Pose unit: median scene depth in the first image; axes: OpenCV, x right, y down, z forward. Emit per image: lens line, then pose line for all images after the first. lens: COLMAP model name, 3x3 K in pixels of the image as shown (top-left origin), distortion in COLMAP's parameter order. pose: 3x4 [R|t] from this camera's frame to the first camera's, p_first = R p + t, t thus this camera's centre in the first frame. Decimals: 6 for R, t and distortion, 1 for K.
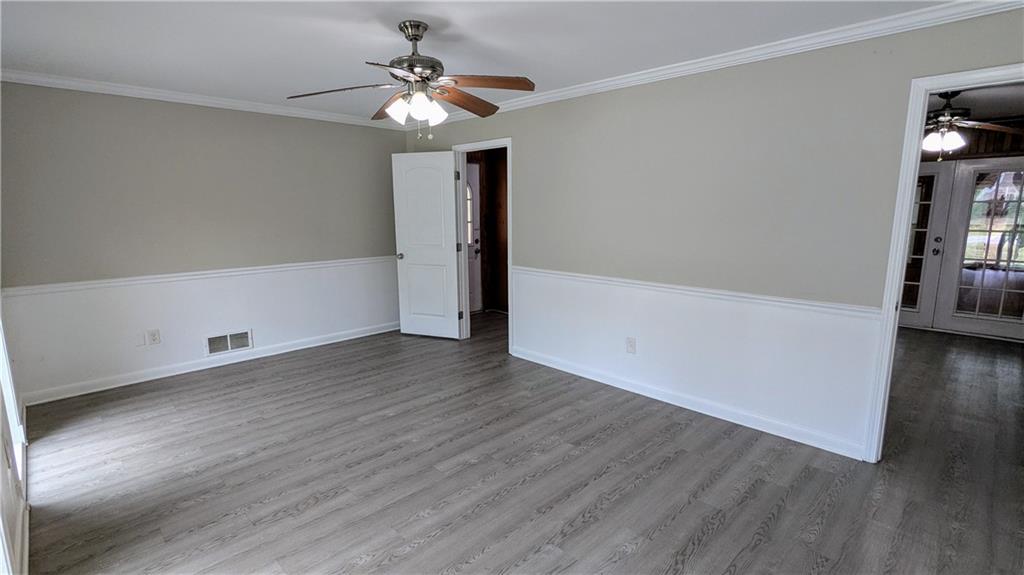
lens RADIAL K [[482.4, 0, 516.8], [0, 482.4, 290.2], [0, 0, 1]] dist [0.000034, -0.001296]
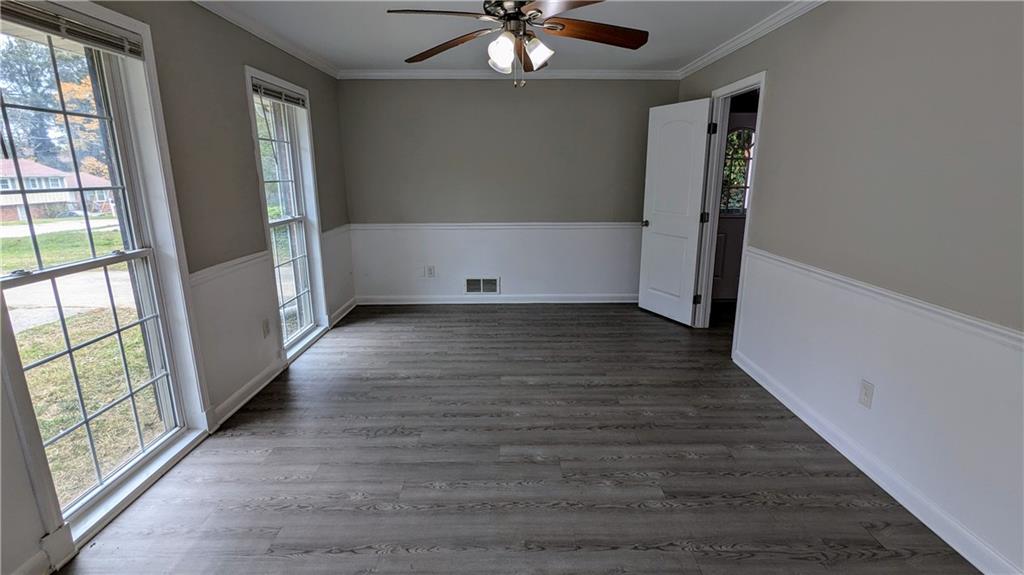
lens RADIAL K [[482.4, 0, 514.9], [0, 482.4, 289.9], [0, 0, 1]] dist [0.000034, -0.001296]
pose [[0.716152, 0.167357, -0.677583, 0.322646], [-0.119100, 0.985890, 0.117627, -0.036300], [0.687708, -0.003538, 0.725979, 0.252286]]
